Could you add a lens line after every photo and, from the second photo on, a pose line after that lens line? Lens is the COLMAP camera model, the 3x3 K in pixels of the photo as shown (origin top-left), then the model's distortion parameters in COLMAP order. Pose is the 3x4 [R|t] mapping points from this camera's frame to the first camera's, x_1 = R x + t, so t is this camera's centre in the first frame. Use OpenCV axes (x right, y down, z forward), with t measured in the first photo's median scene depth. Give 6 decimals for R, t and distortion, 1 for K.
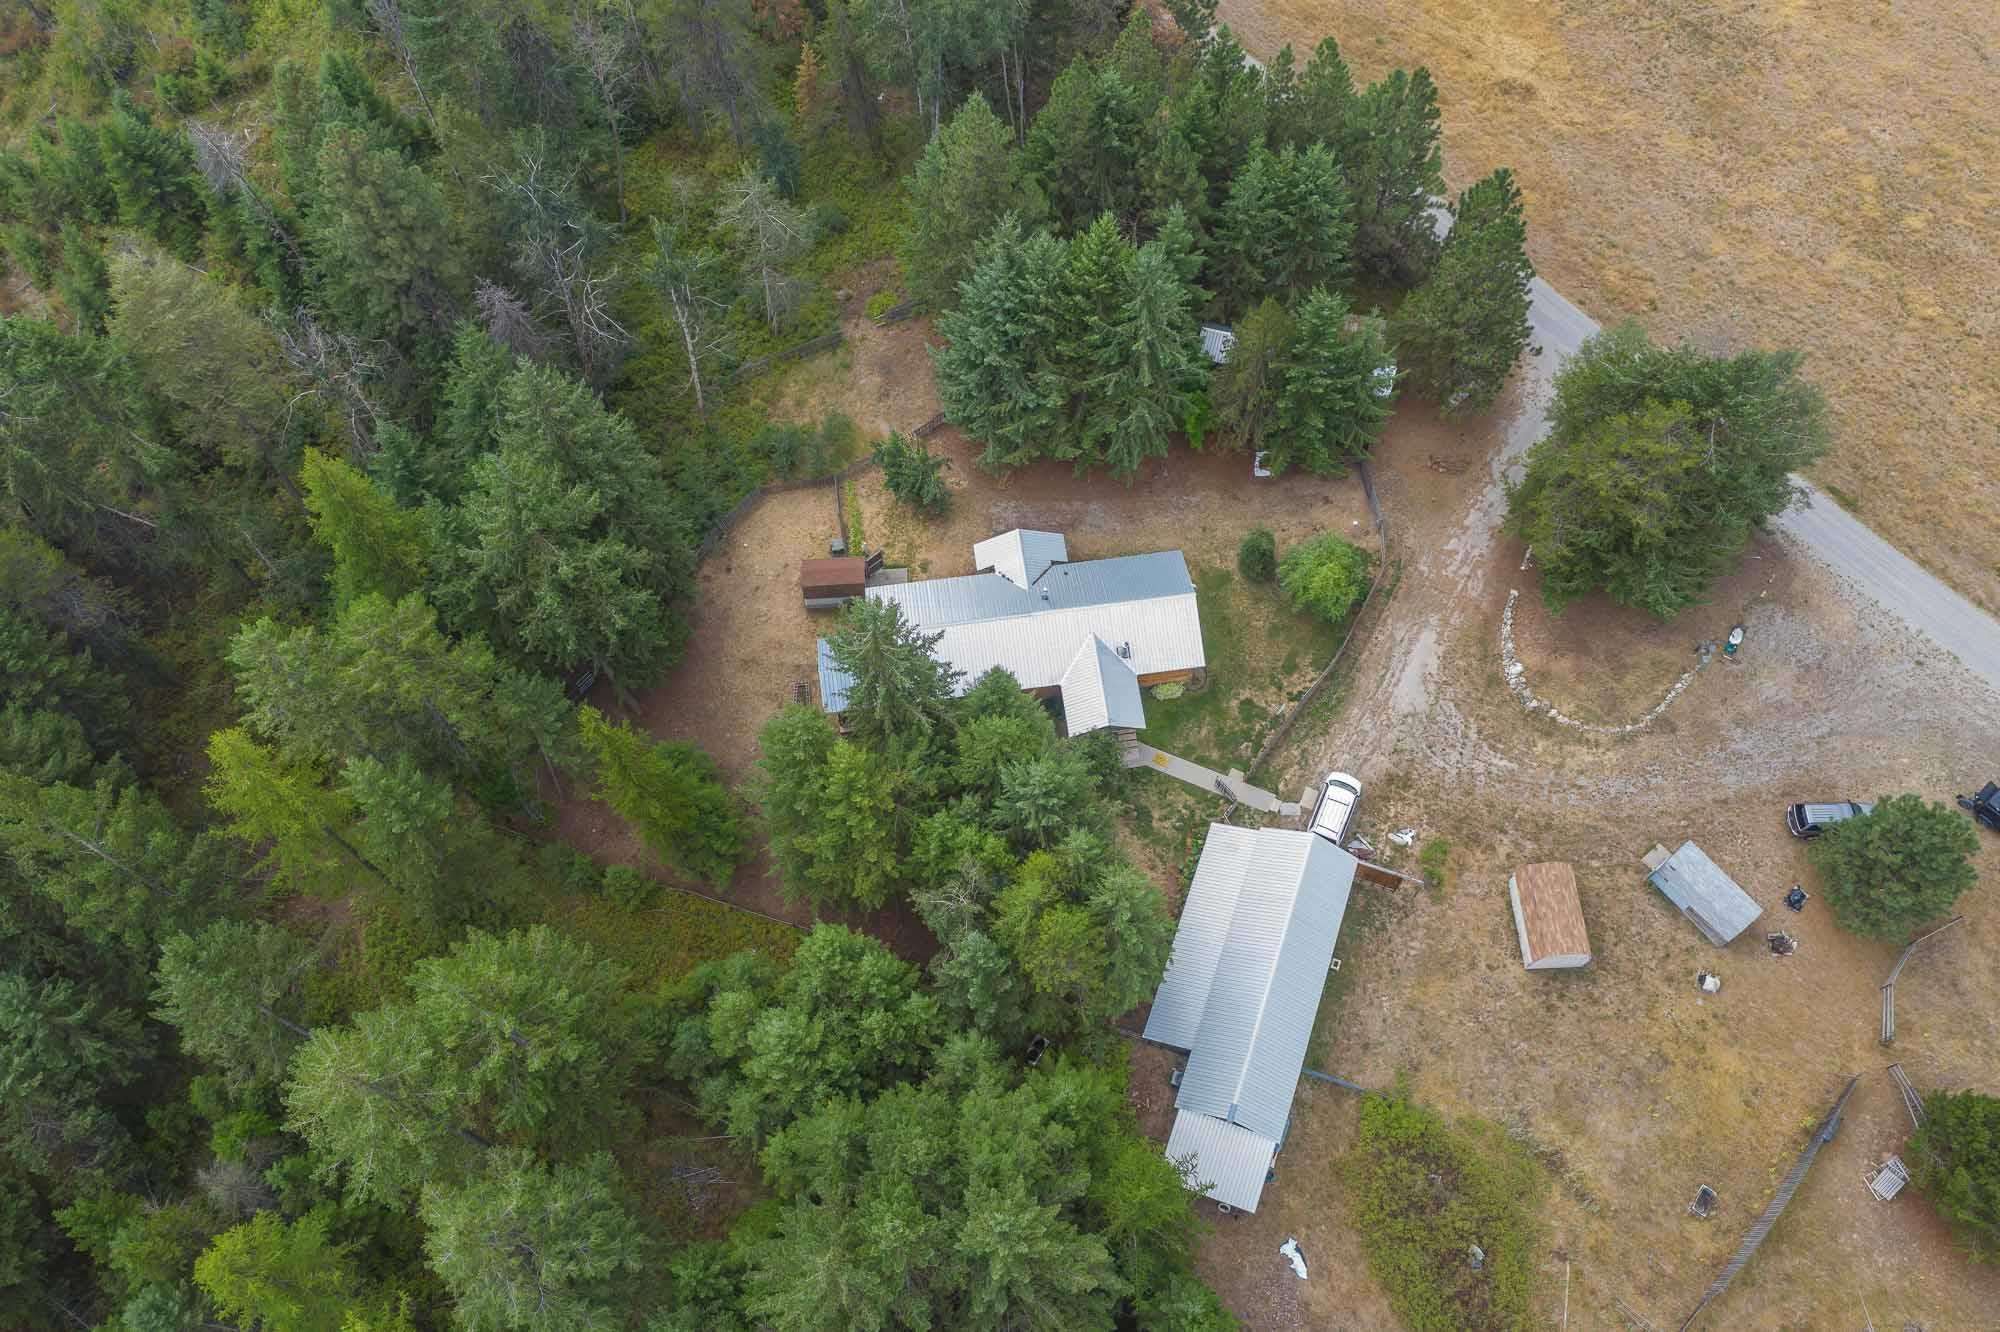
lens RADIAL K [[1593.0, 0, 1000.0], [0, 1593.0, 666.0], [0, 0, 1]] dist [-0.009150, -0.002015]
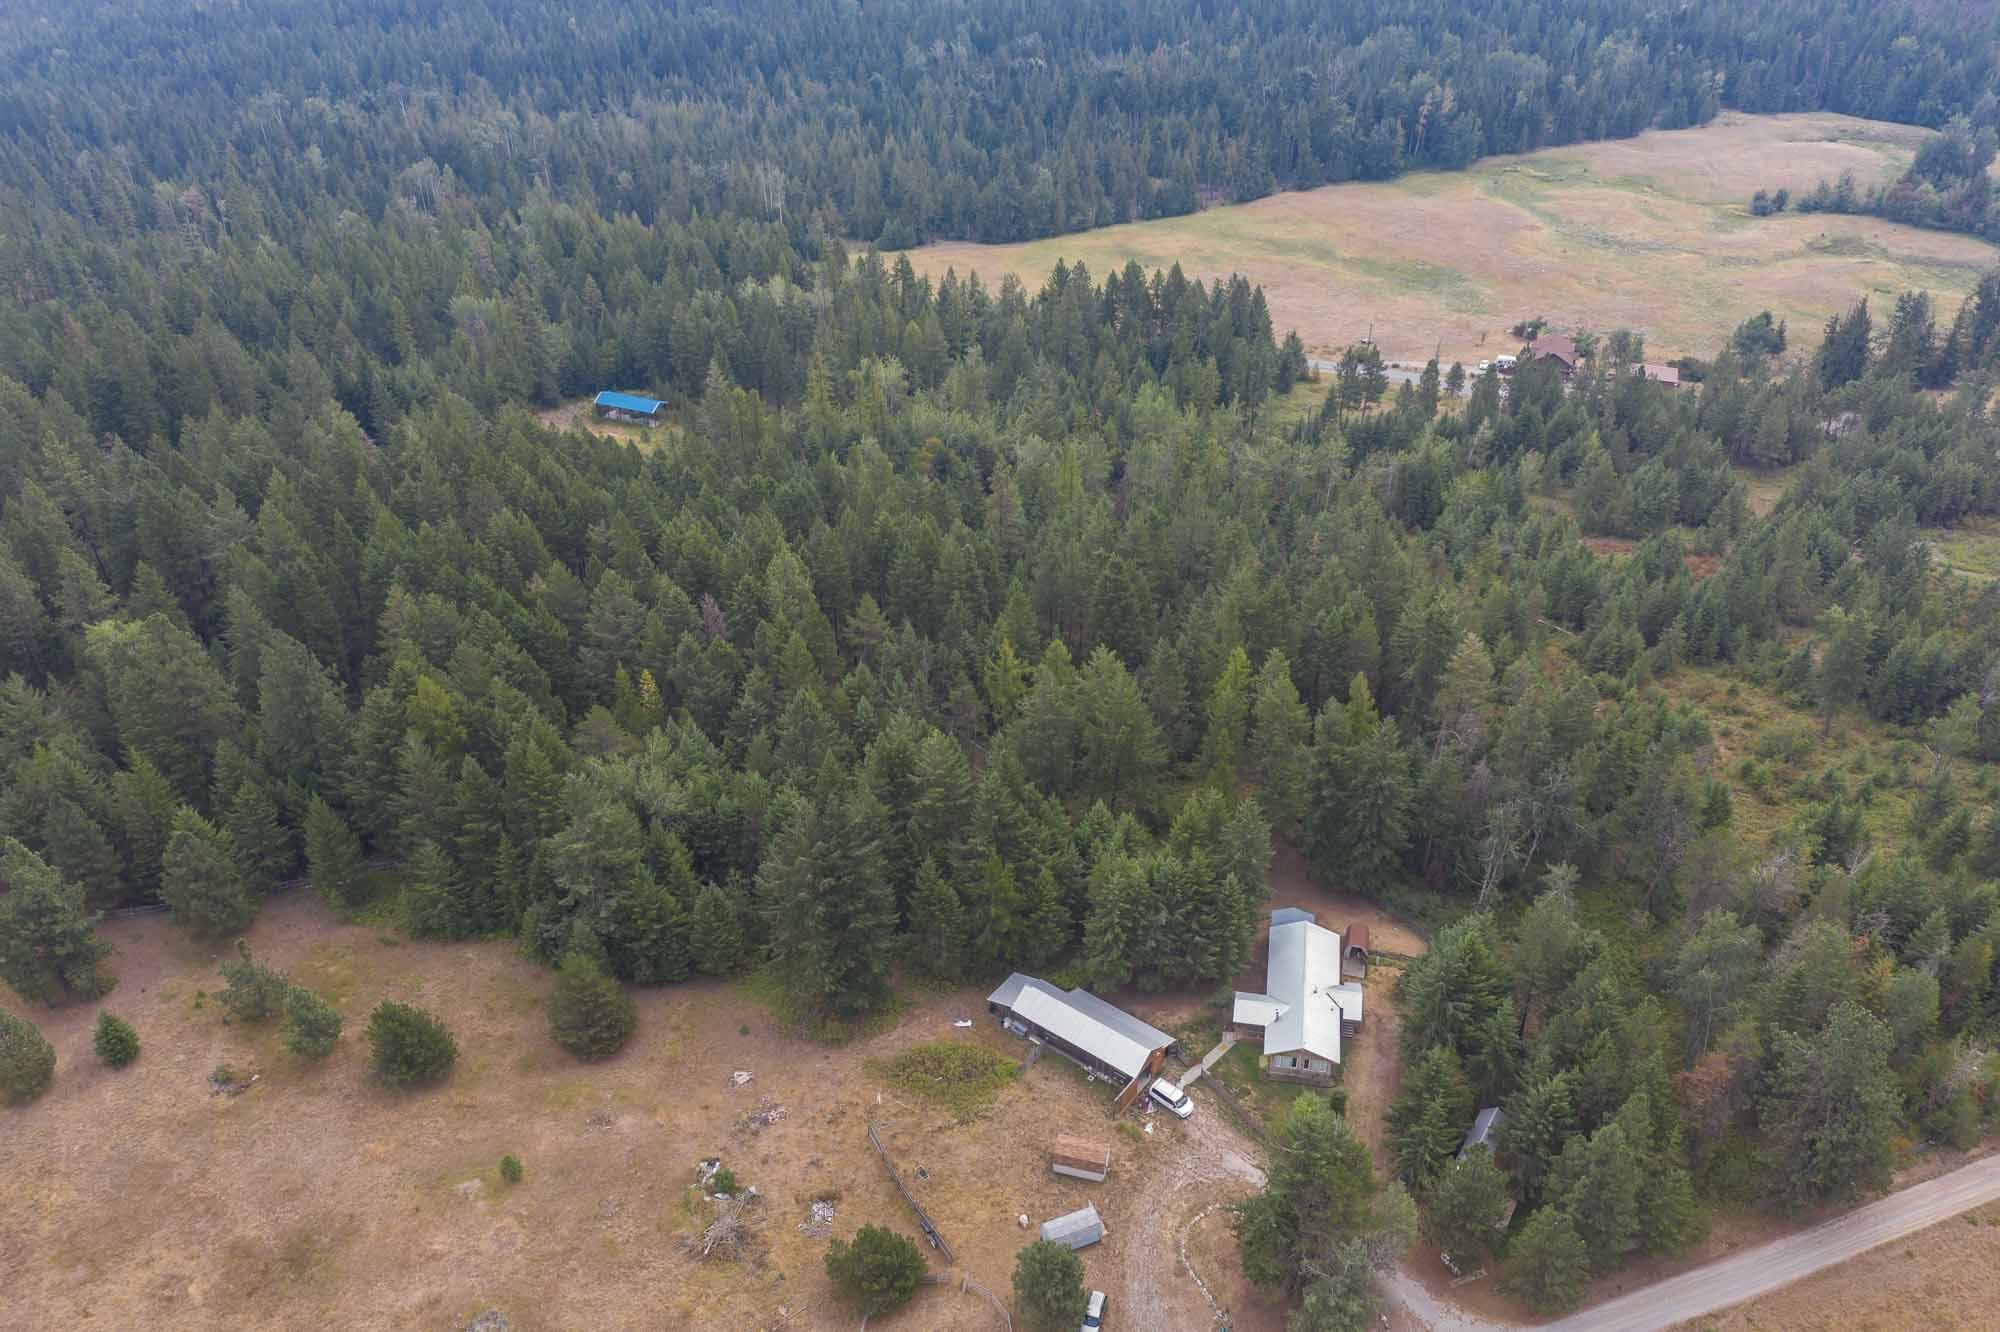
lens RADIAL K [[1574.2, 0, 1000.0], [0, 1574.2, 666.0], [0, 0, 1]] dist [-0.018684, 0.000894]
pose [[-0.297838, 0.557231, -0.775104, 1.350713], [-0.851800, 0.211428, 0.479307, -0.690785], [0.430963, 0.802989, 0.411678, -0.217001]]
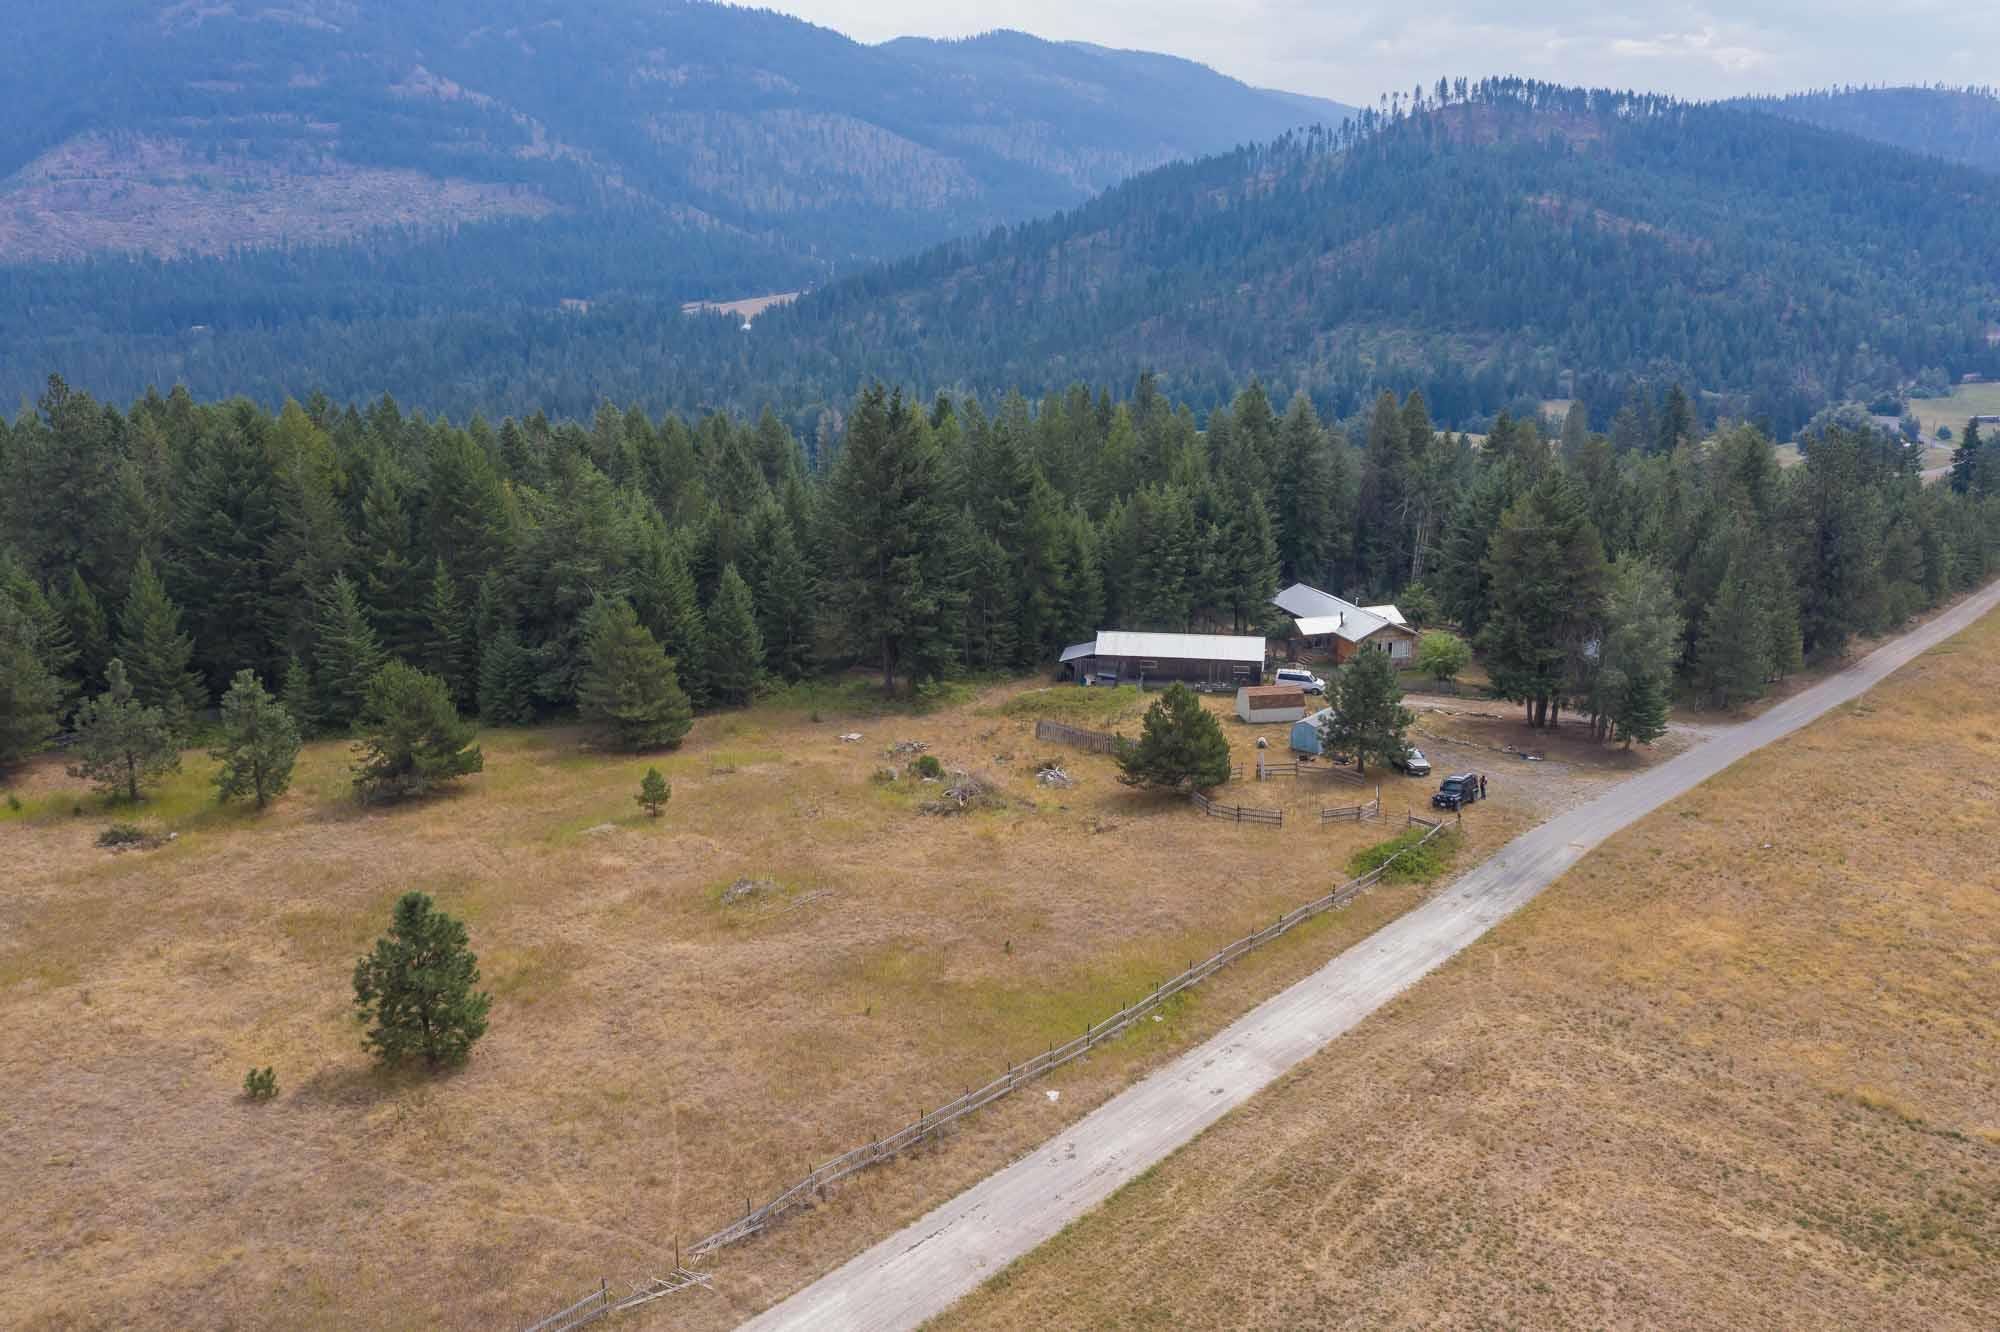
lens RADIAL K [[1574.2, 0, 1000.0], [0, 1574.2, 666.0], [0, 0, 1]] dist [-0.018684, 0.000894]
pose [[0.172702, 0.274450, -0.945966, 1.670176], [-0.883129, 0.468446, -0.025321, 0.392179], [0.436184, 0.839783, 0.323276, 0.305673]]
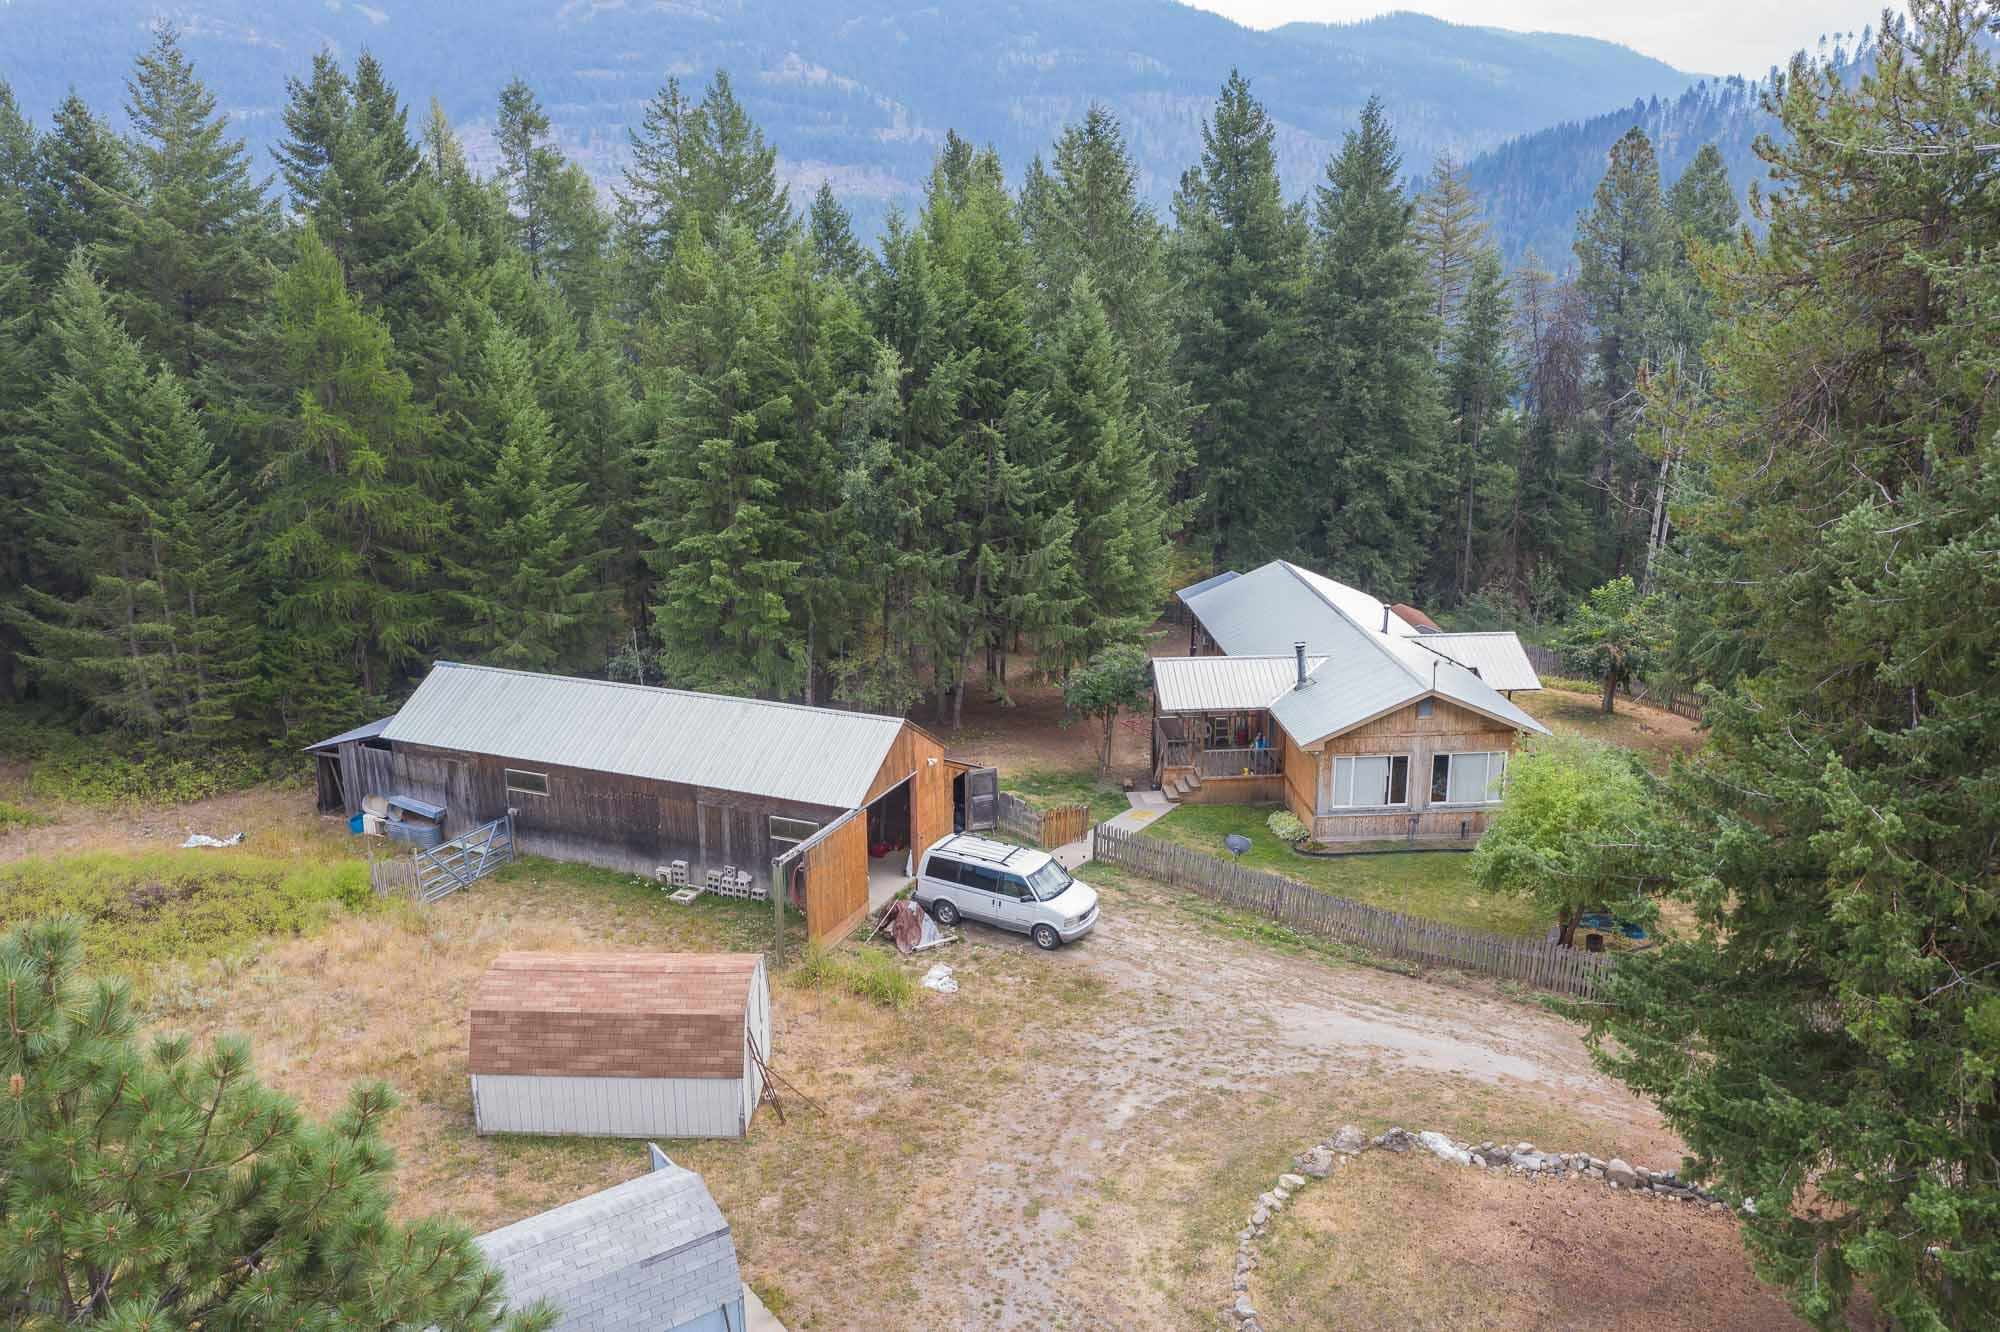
lens RADIAL K [[1574.2, 0, 1000.0], [0, 1574.2, 666.0], [0, 0, 1]] dist [-0.018684, 0.000894]
pose [[-0.066308, 0.276466, -0.958733, 0.610405], [-0.891831, 0.414490, 0.181206, -0.016179], [0.447483, 0.867044, 0.219077, 0.821352]]
